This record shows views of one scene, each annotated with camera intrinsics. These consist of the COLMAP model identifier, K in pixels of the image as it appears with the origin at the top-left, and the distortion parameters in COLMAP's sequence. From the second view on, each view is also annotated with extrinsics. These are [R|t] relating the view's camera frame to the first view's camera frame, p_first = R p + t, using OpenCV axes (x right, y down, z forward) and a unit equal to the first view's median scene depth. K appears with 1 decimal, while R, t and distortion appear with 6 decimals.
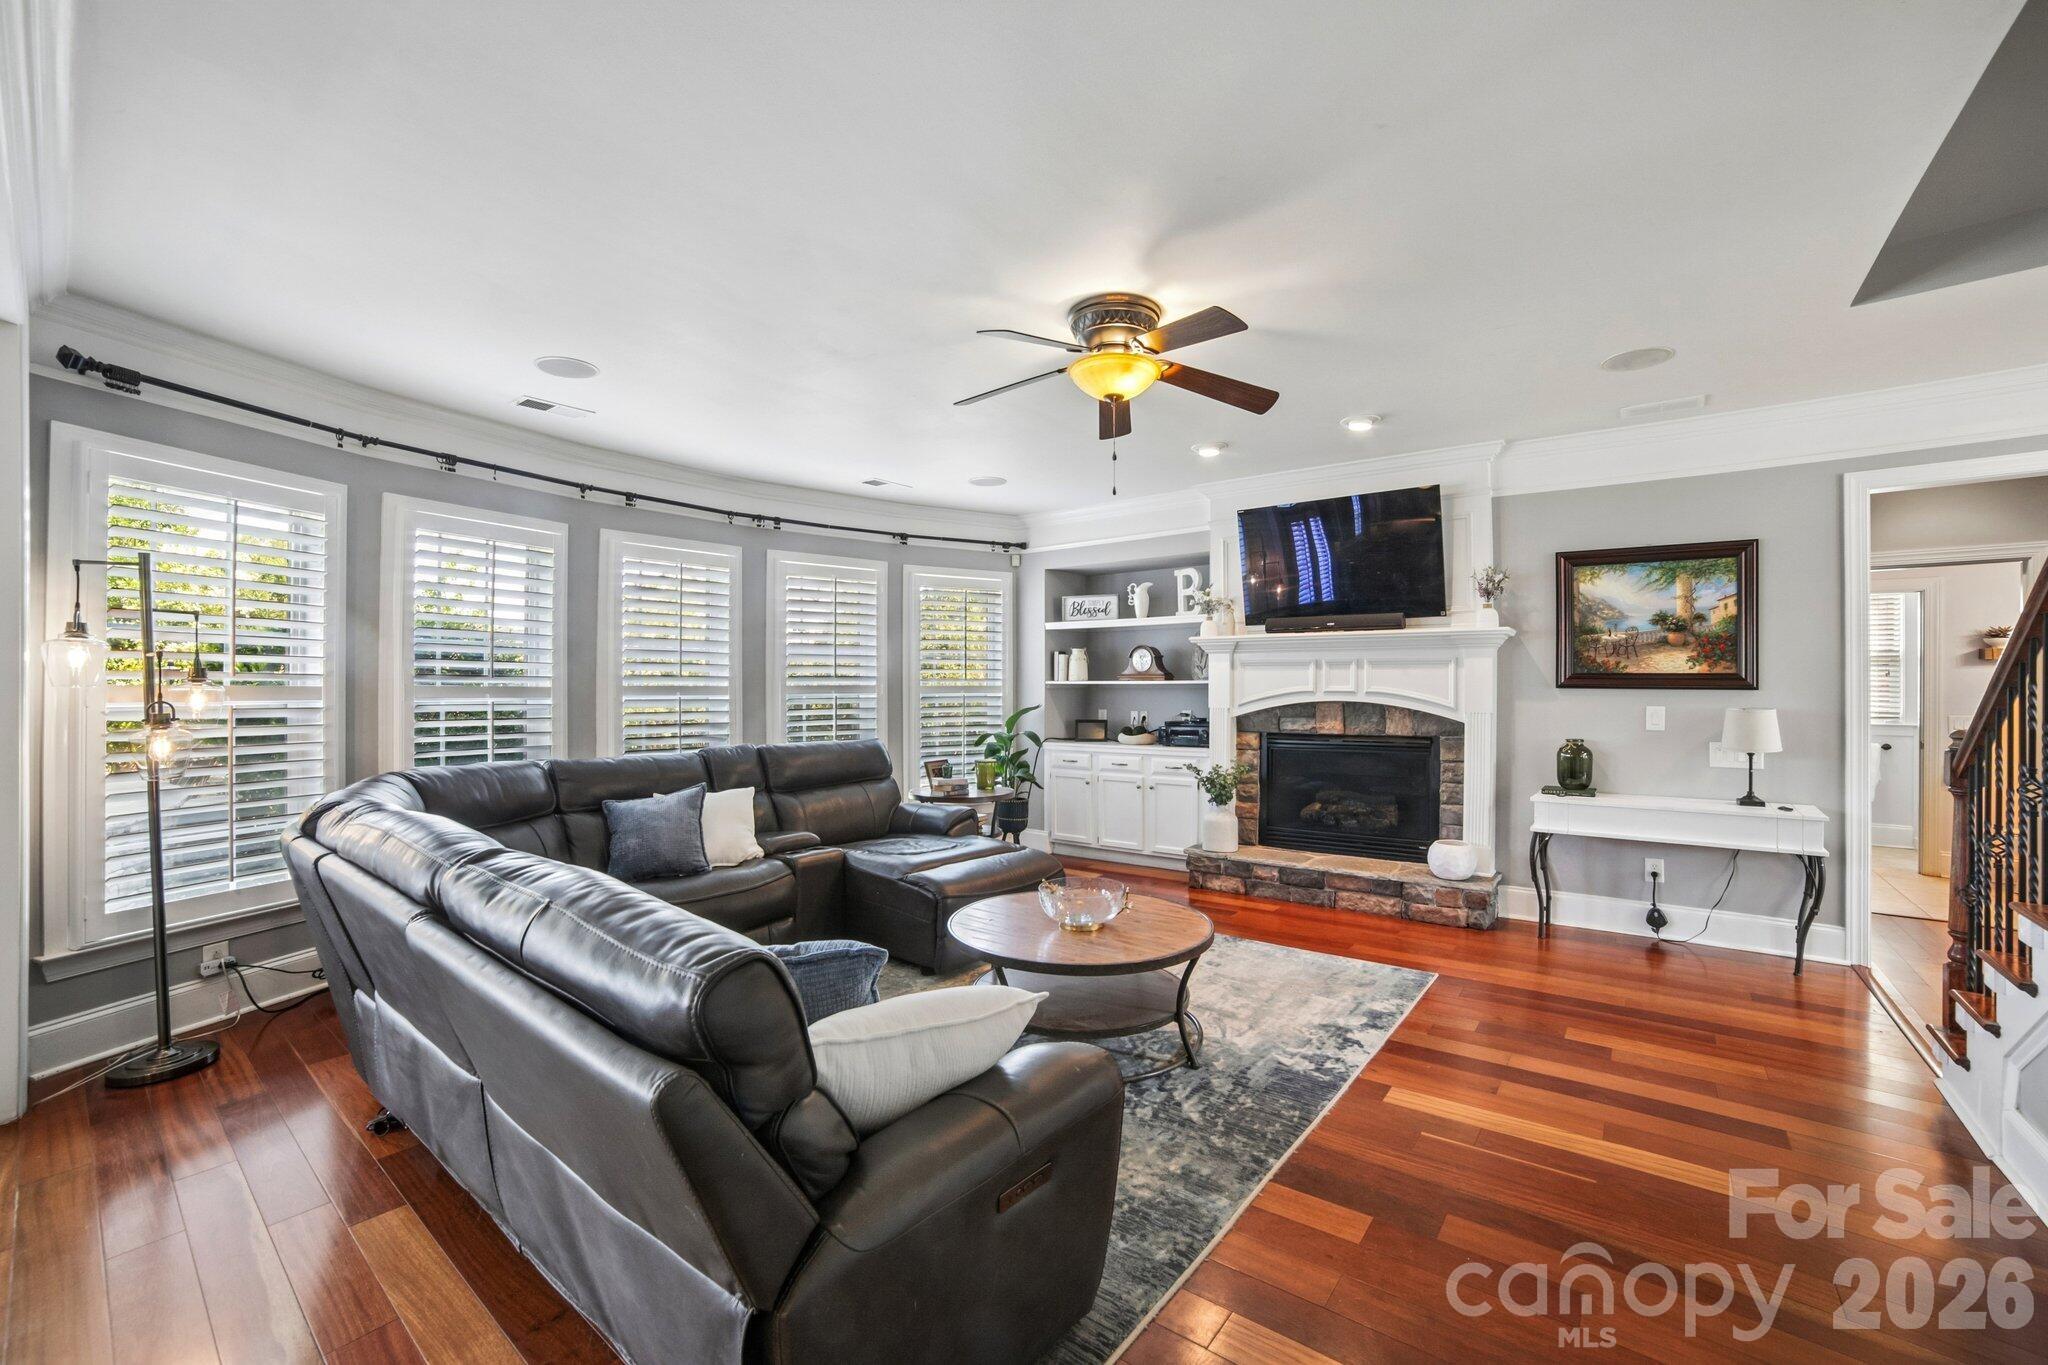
lens RADIAL K [[828.0, 0, 1031.7], [0, 828.0, 674.0], [0, 0, 1]] dist [-0.092137, 0.029490]
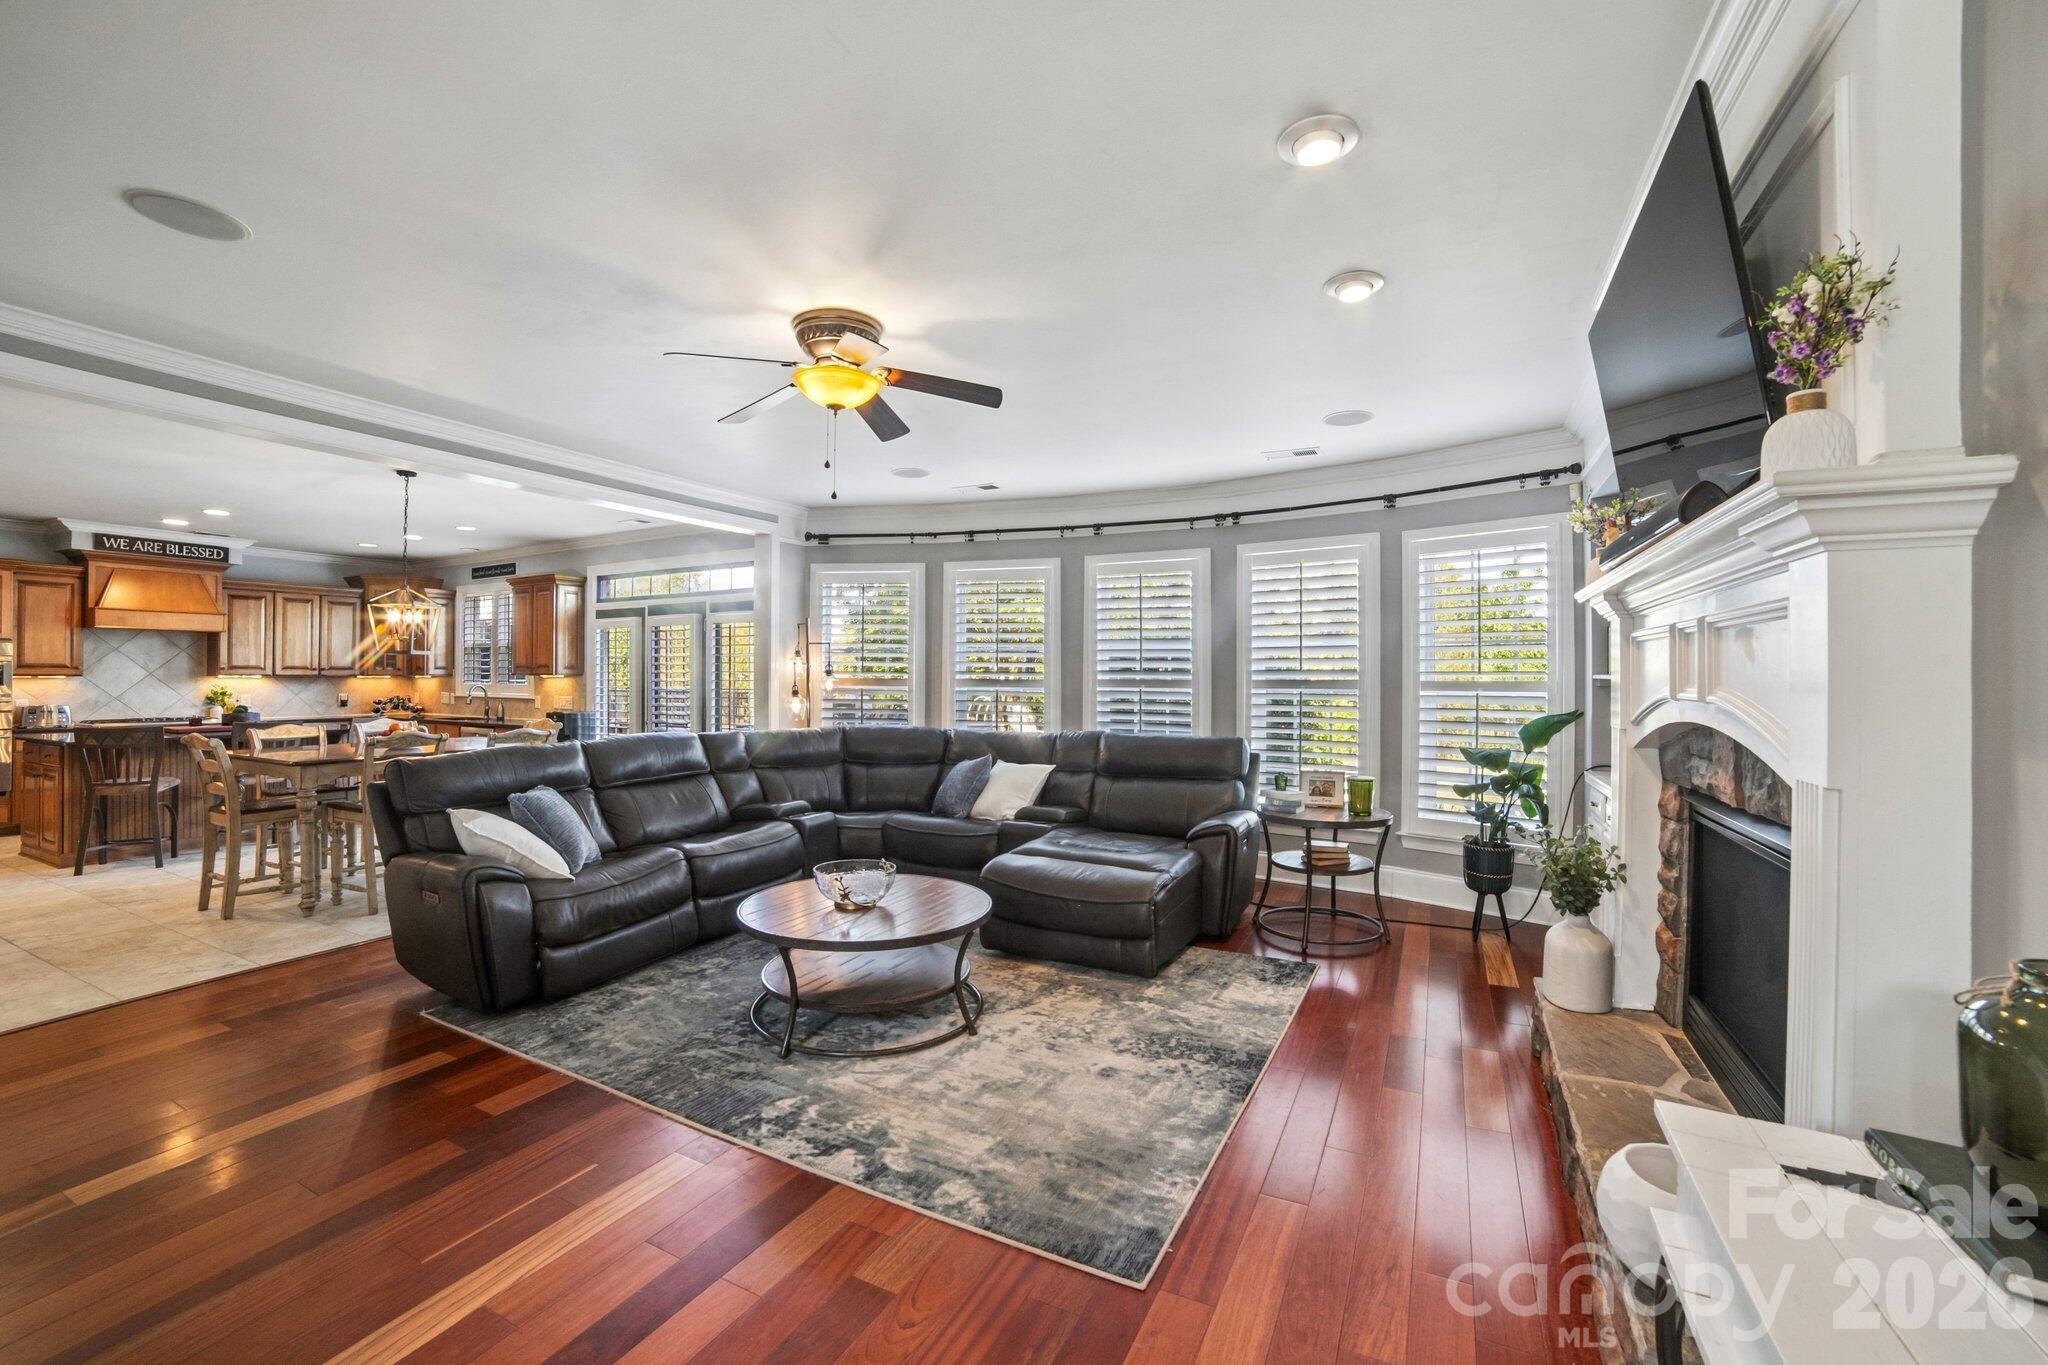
lens RADIAL K [[828.0, 0, 1031.7], [0, 828.0, 674.0], [0, 0, 1]] dist [-0.092137, 0.029490]
pose [[0.202650, 0.000090, -0.979251, 1.089232], [0.005549, 0.999984, 0.001240, 0.007105], [0.979236, -0.005686, 0.202646, 0.958174]]
